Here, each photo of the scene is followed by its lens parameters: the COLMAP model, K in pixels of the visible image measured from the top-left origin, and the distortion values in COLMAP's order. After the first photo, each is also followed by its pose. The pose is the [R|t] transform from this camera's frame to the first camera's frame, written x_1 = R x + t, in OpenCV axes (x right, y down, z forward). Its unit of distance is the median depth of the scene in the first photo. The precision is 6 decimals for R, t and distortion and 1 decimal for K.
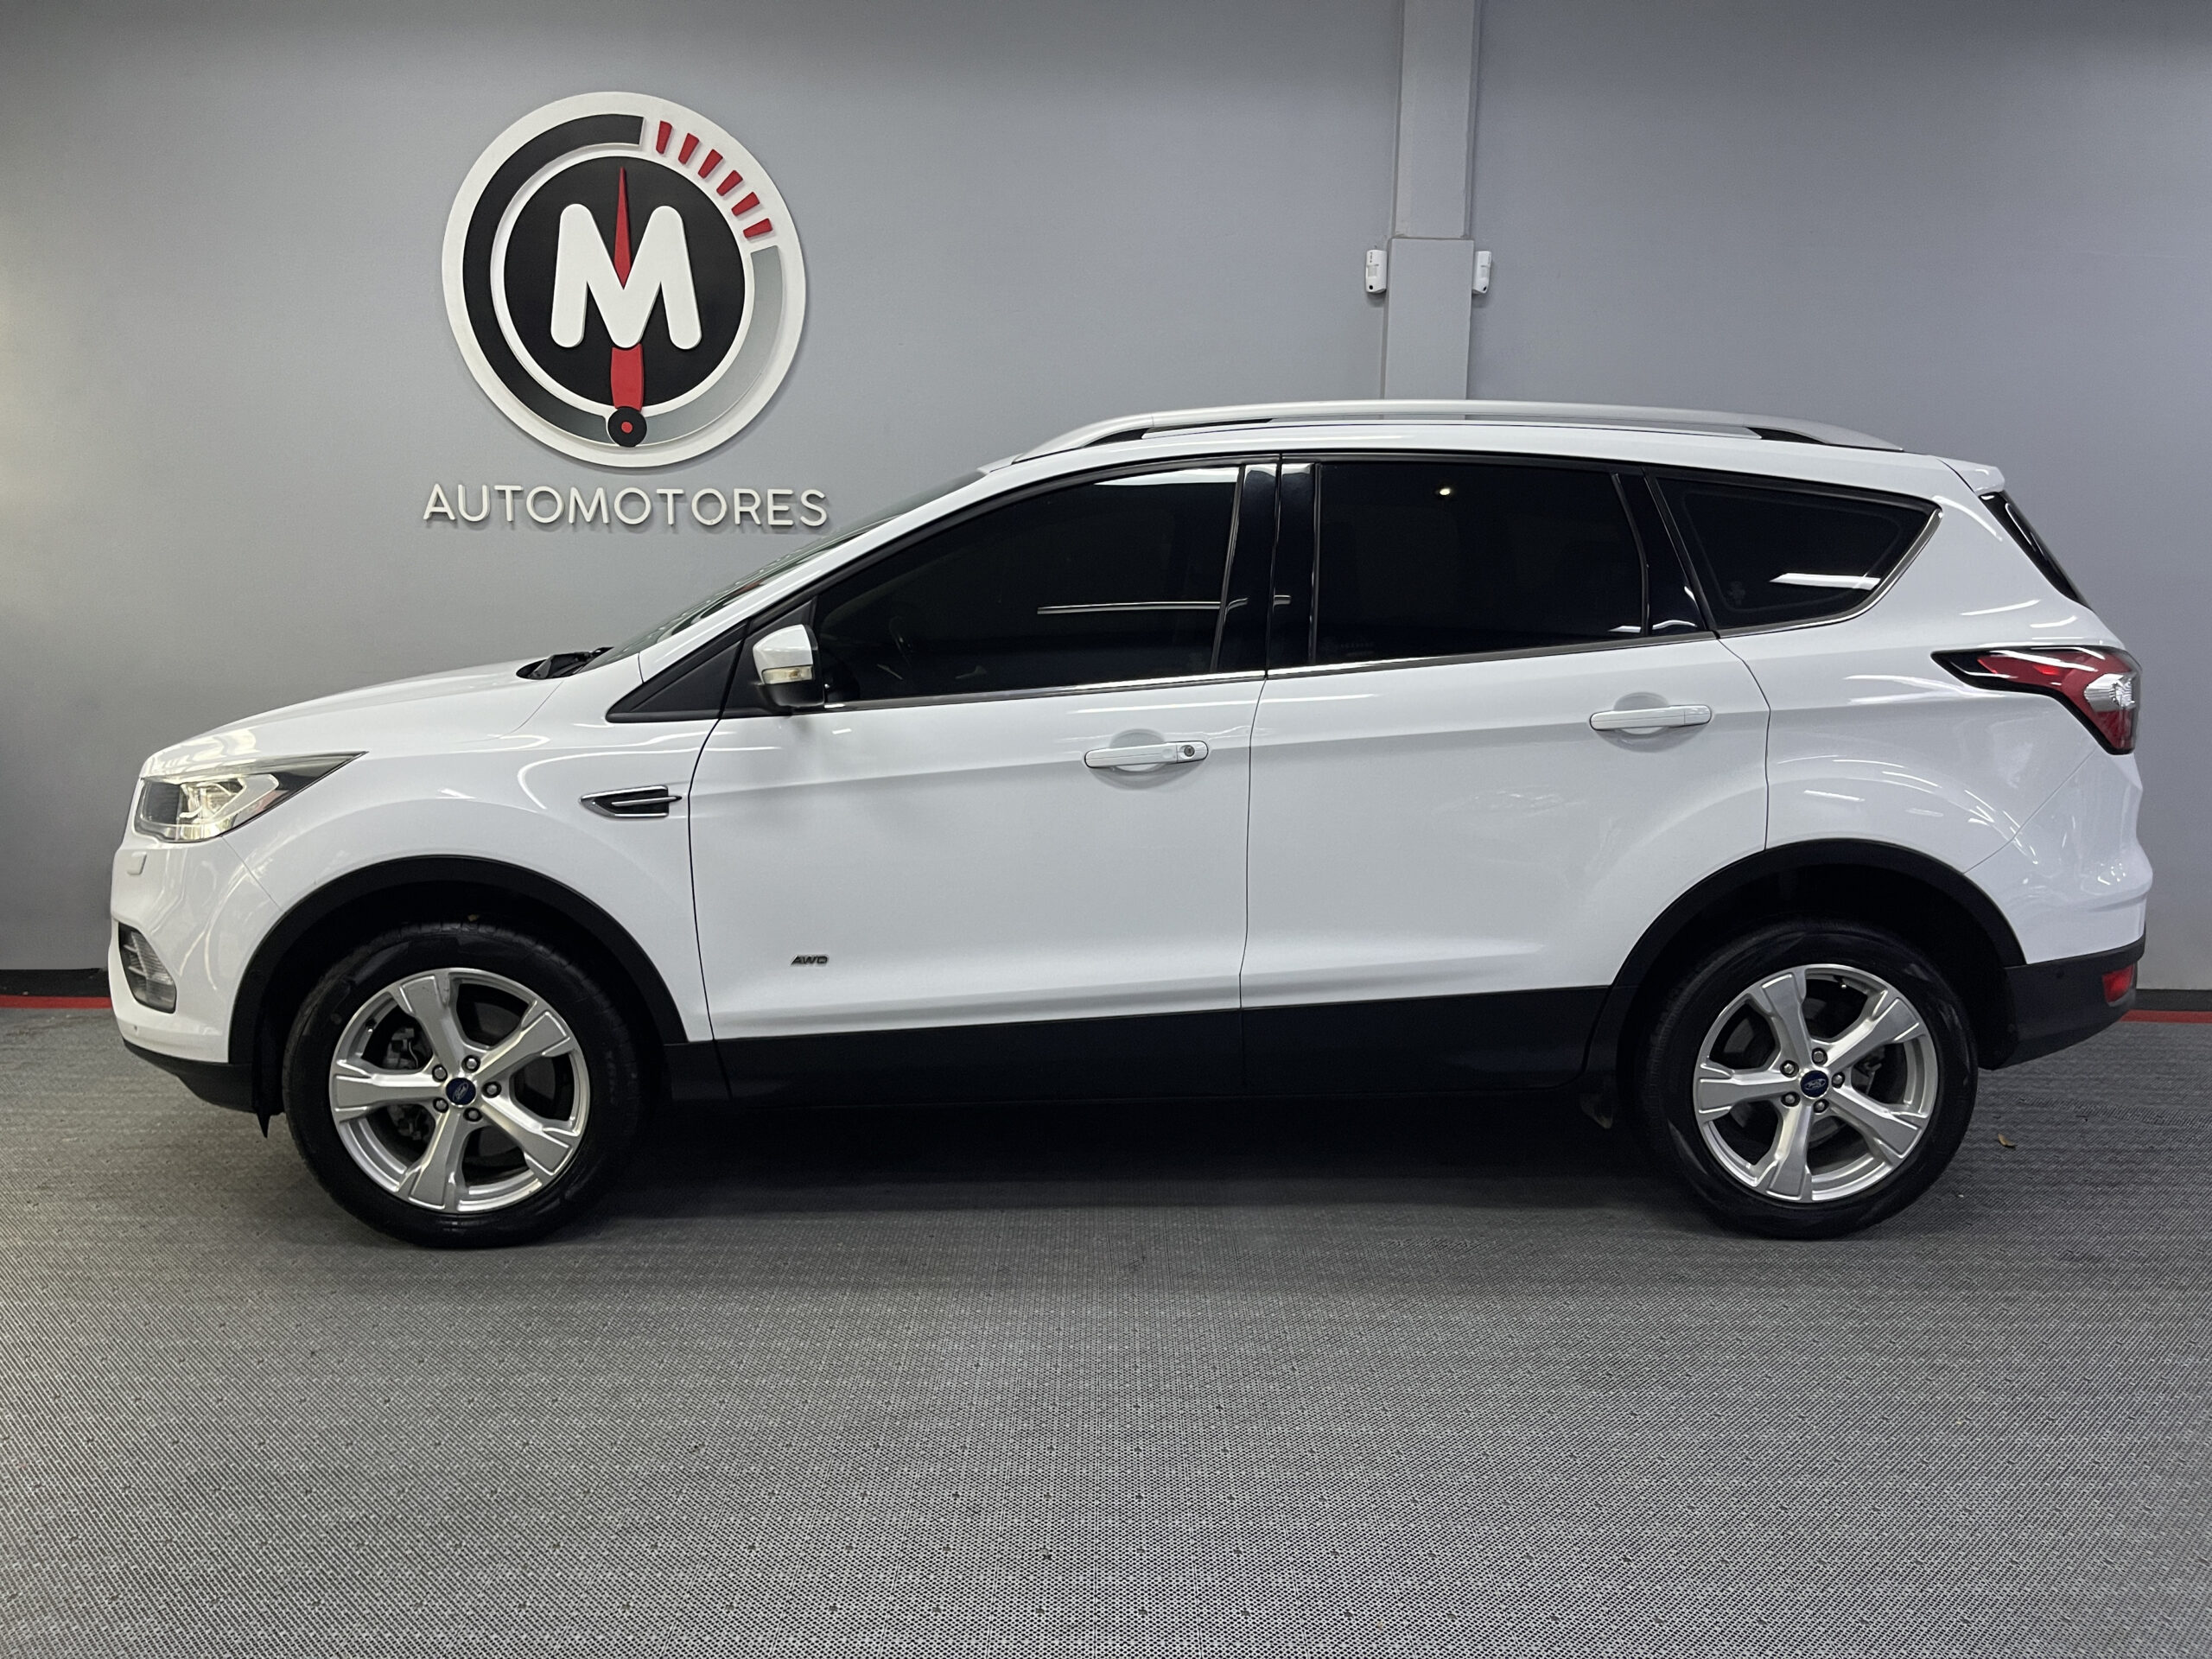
lens RADIAL K [[1737.6, 0, 1065.5], [0, 1737.6, 831.7], [0, 0, 1]] dist [0.023948, -0.035049]
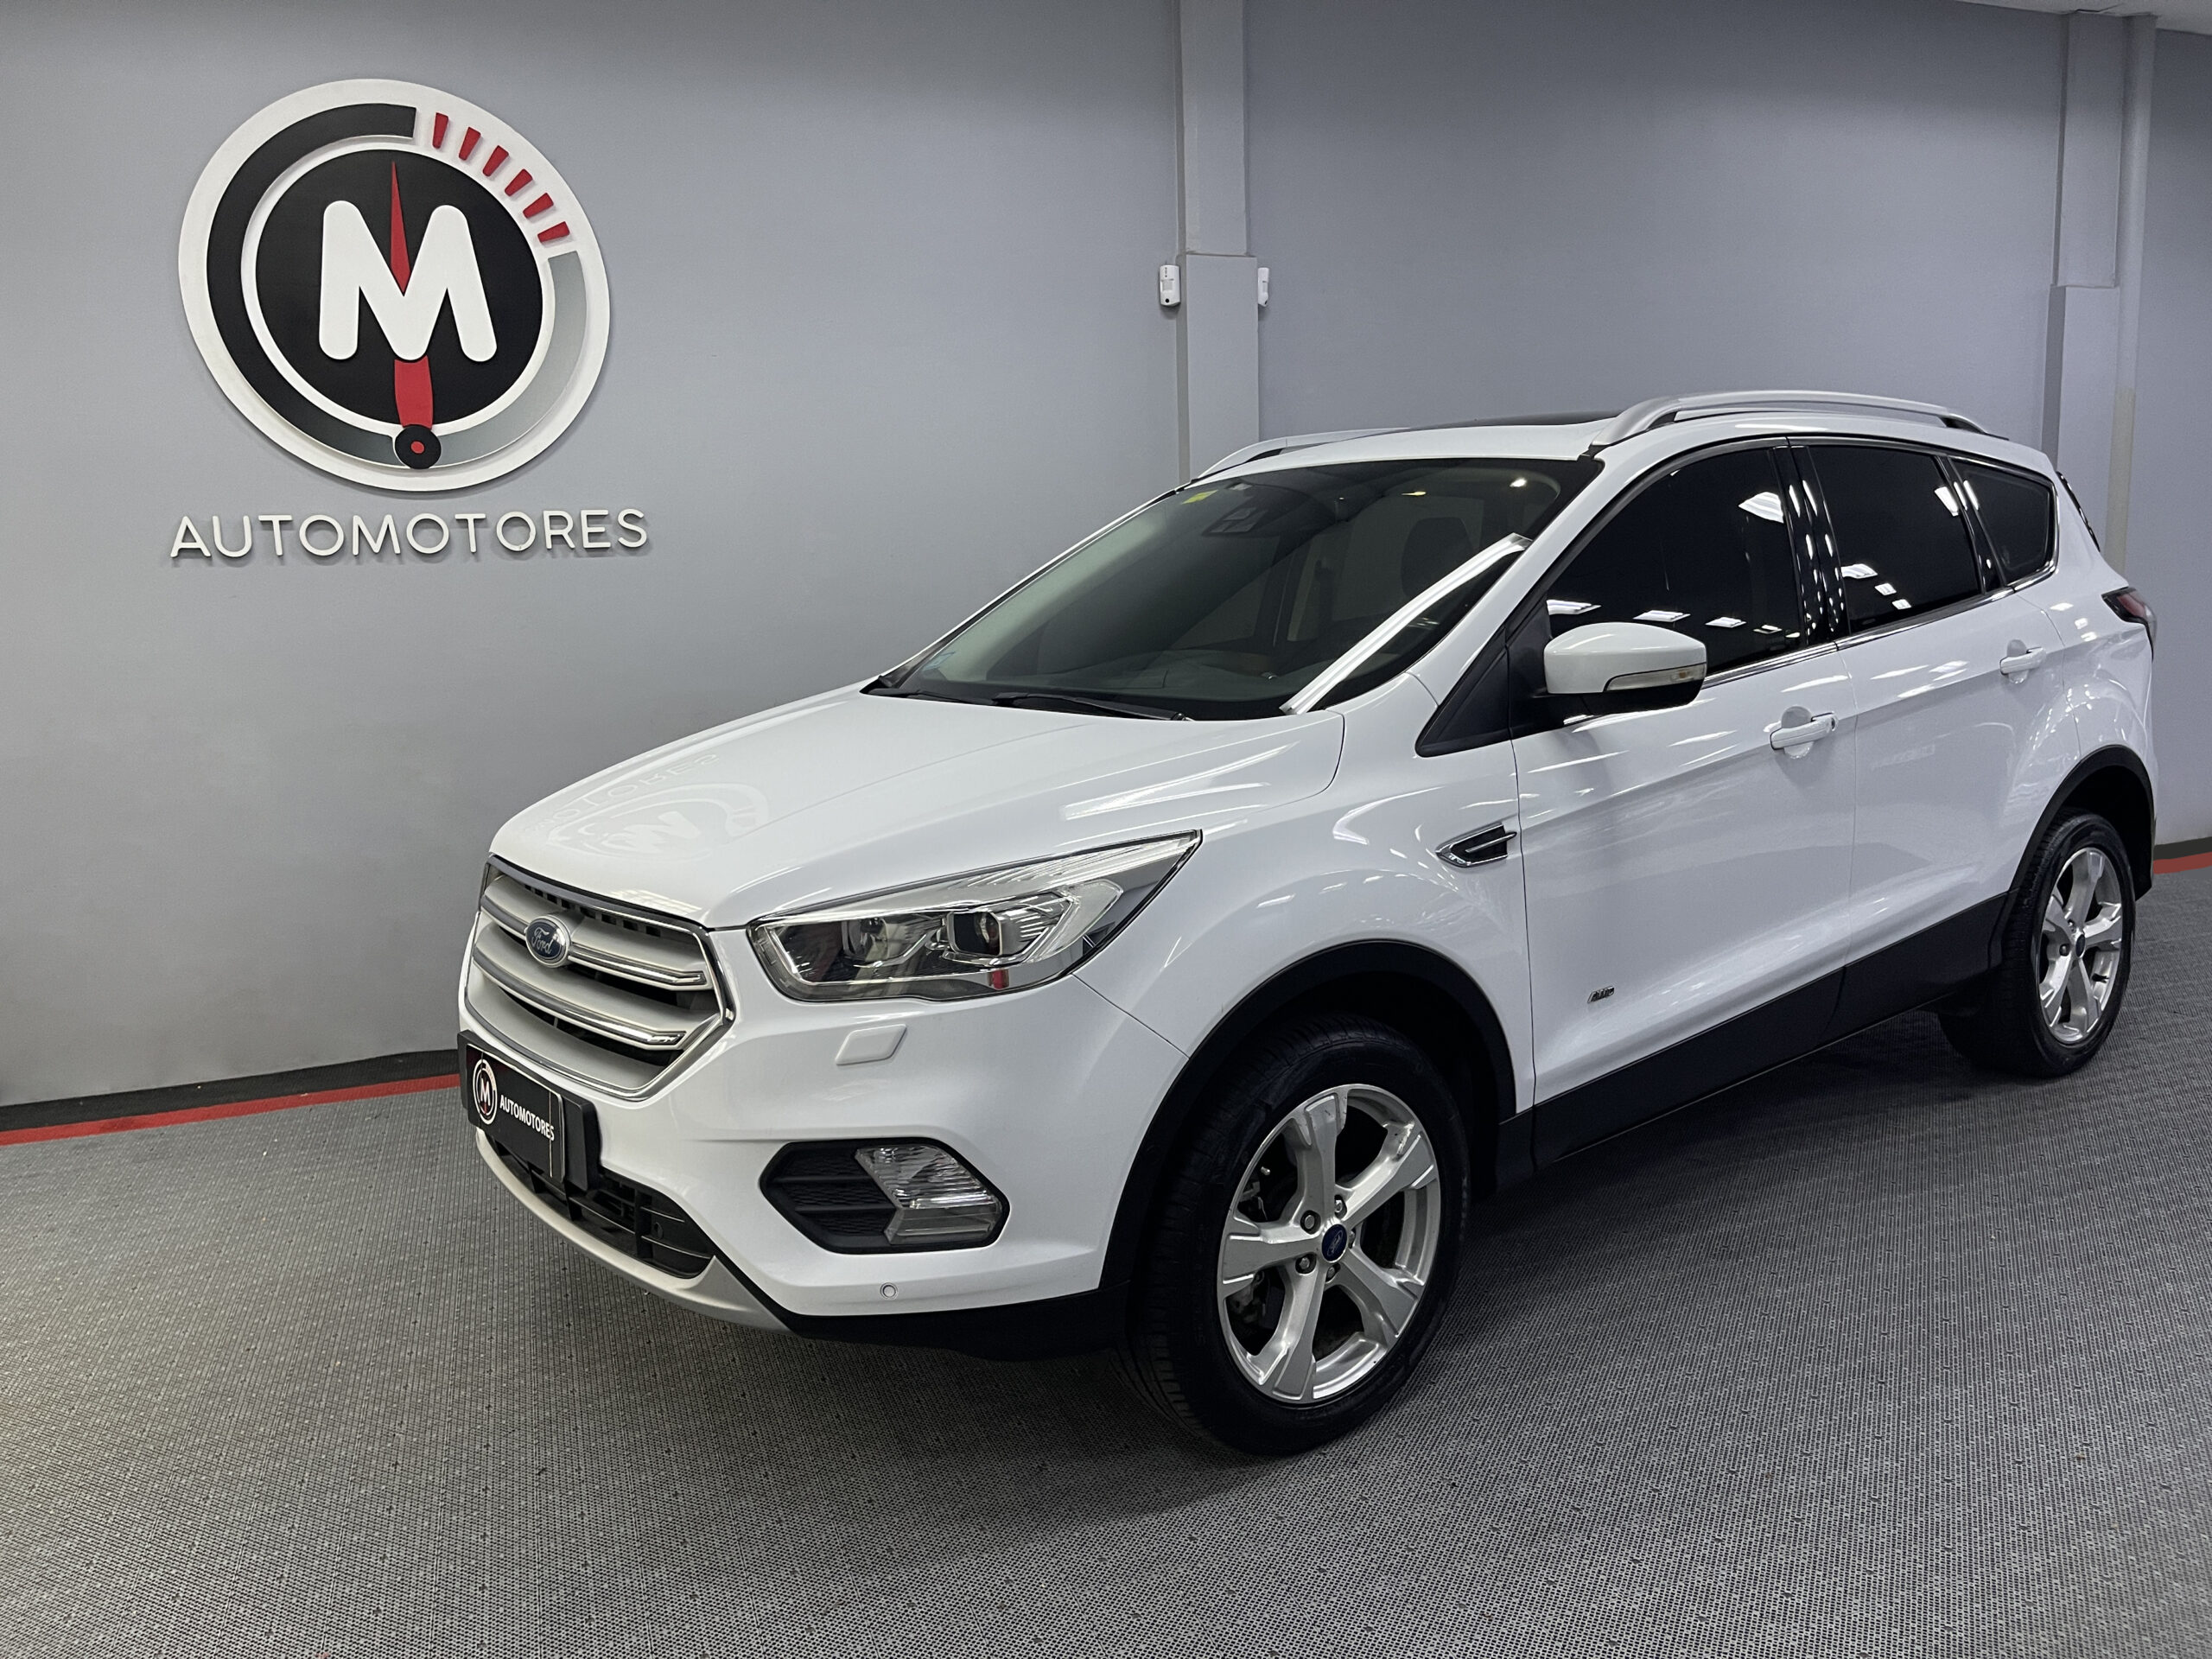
lens RADIAL K [[1737.6, 0, 1076.9], [0, 1737.6, 844.2], [0, 0, 1]] dist [0.023948, -0.035049]
pose [[0.936523, -0.097423, 0.336800, -0.260180], [0.097135, 0.995113, 0.017749, -0.008161], [-0.336883, 0.016093, 0.941409, 0.028417]]
